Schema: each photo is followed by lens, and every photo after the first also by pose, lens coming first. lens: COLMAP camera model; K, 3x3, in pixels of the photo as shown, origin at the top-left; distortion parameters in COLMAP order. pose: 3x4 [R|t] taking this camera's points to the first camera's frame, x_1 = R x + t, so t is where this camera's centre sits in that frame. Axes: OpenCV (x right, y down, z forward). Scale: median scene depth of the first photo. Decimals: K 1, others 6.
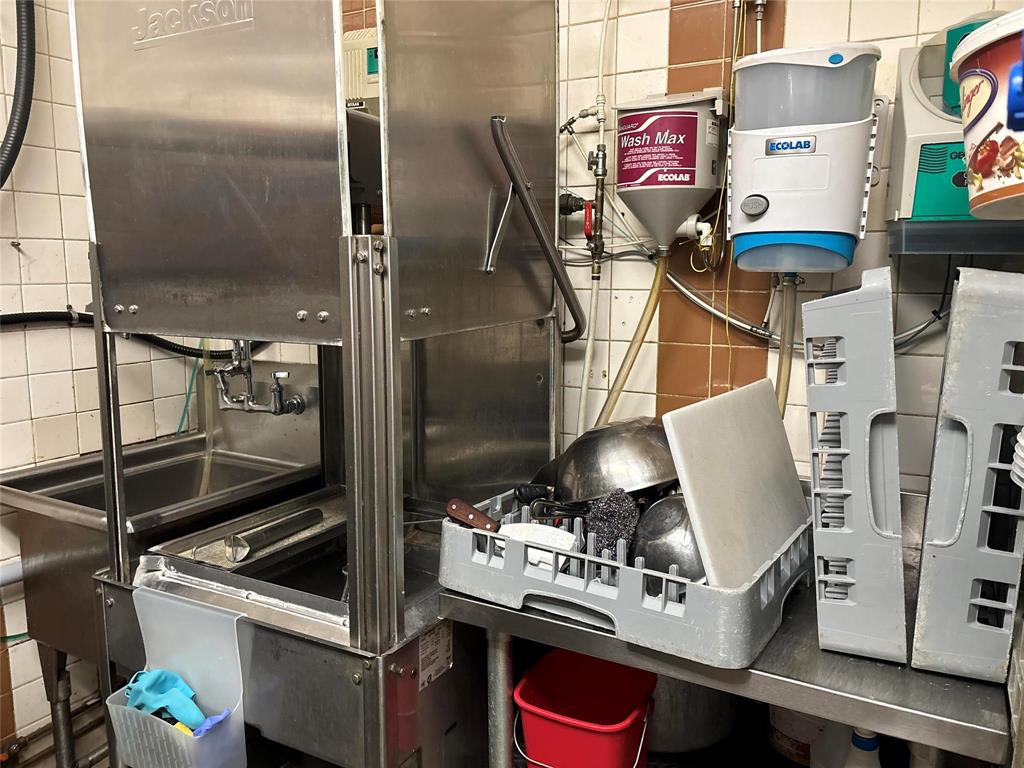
lens RADIAL K [[760.0, 0, 512.0], [0, 760.0, 384.0], [0, 0, 1]] dist [0.059214, -0.090373]
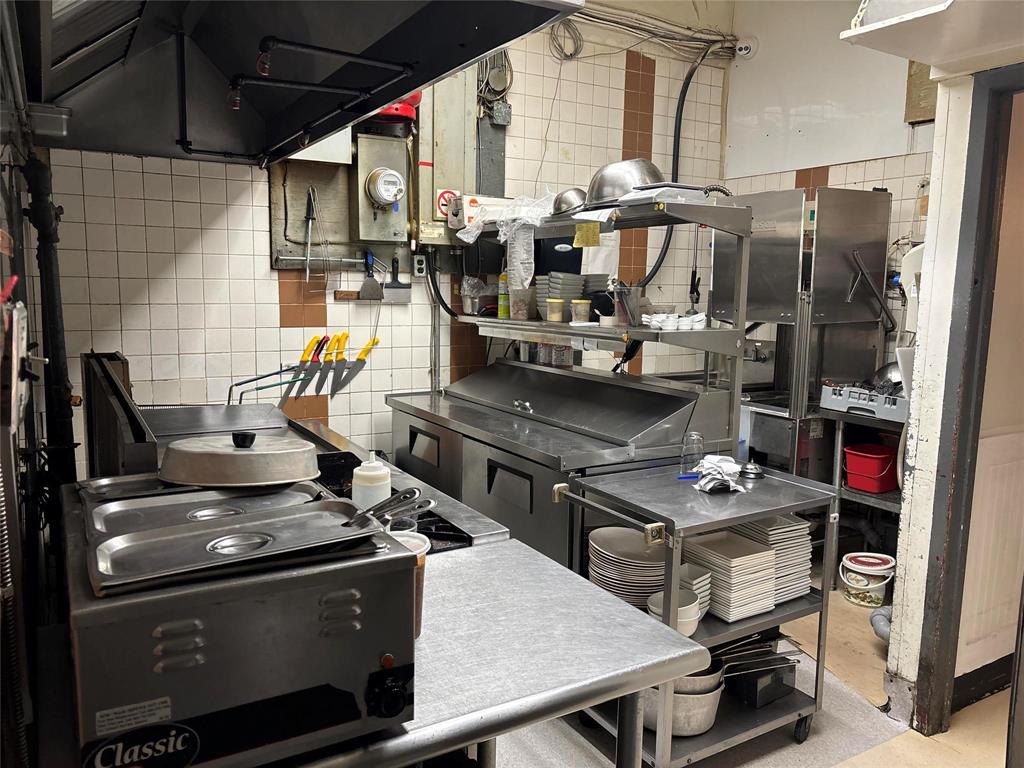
lens RADIAL K [[760.0, 0, 512.0], [0, 760.0, 384.0], [0, 0, 1]] dist [0.059214, -0.090373]
pose [[0.861341, 0.076014, -0.502308, 0.323263], [-0.087047, 0.996203, 0.001491, 0.242056], [0.500514, 0.042440, 0.864688, -1.946781]]
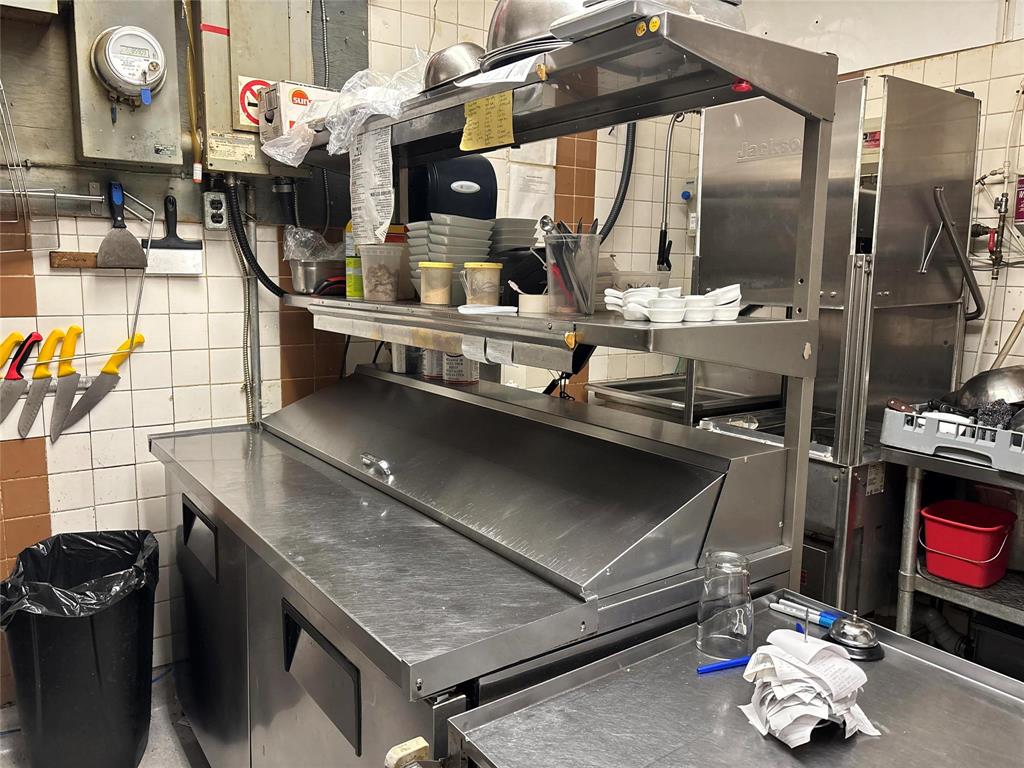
lens RADIAL K [[760.0, 0, 512.0], [0, 760.0, 384.0], [0, 0, 1]] dist [0.059214, -0.090373]
pose [[0.901282, 0.074199, -0.426832, -0.104387], [-0.075399, 0.997054, 0.014115, 0.143046], [0.426622, 0.019461, 0.904221, -0.926738]]
